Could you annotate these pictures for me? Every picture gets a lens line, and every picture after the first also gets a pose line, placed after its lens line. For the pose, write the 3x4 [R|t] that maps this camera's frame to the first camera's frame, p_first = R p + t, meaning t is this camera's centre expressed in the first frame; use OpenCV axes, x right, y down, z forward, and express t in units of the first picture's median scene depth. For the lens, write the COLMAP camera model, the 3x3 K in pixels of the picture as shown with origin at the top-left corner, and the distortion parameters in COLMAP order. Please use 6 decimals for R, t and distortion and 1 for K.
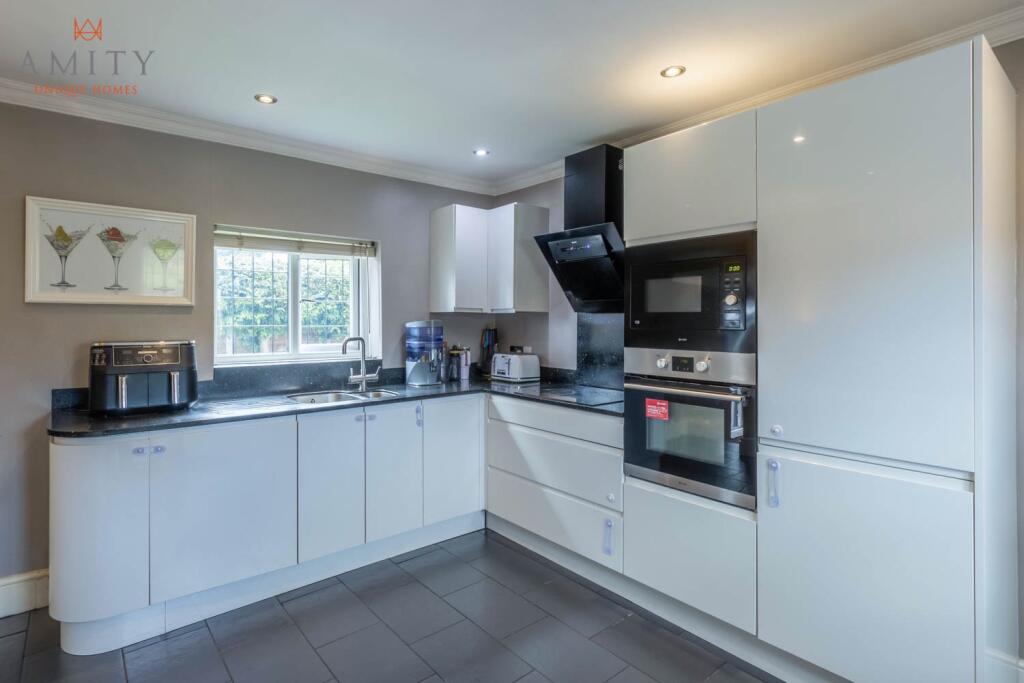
lens RADIAL K [[511.9, 0, 512.8], [0, 511.9, 329.4], [0, 0, 1]] dist [0.003986, -0.017617]
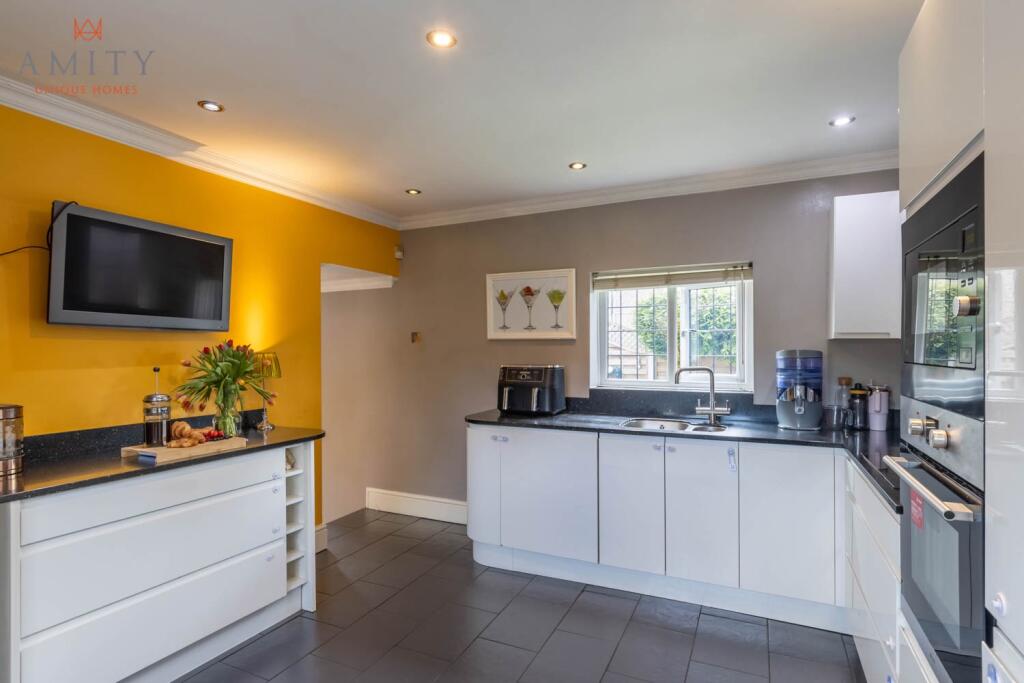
lens RADIAL K [[518.2, 0, 513.3], [0, 518.2, 359.0], [0, 0, 1]] dist [-0.000944, -0.000139]
pose [[0.416074, 0.013212, -0.909235, 0.550720], [-0.014670, 0.999862, 0.007816, -0.003640], [0.909213, 0.010087, 0.416210, 0.348557]]
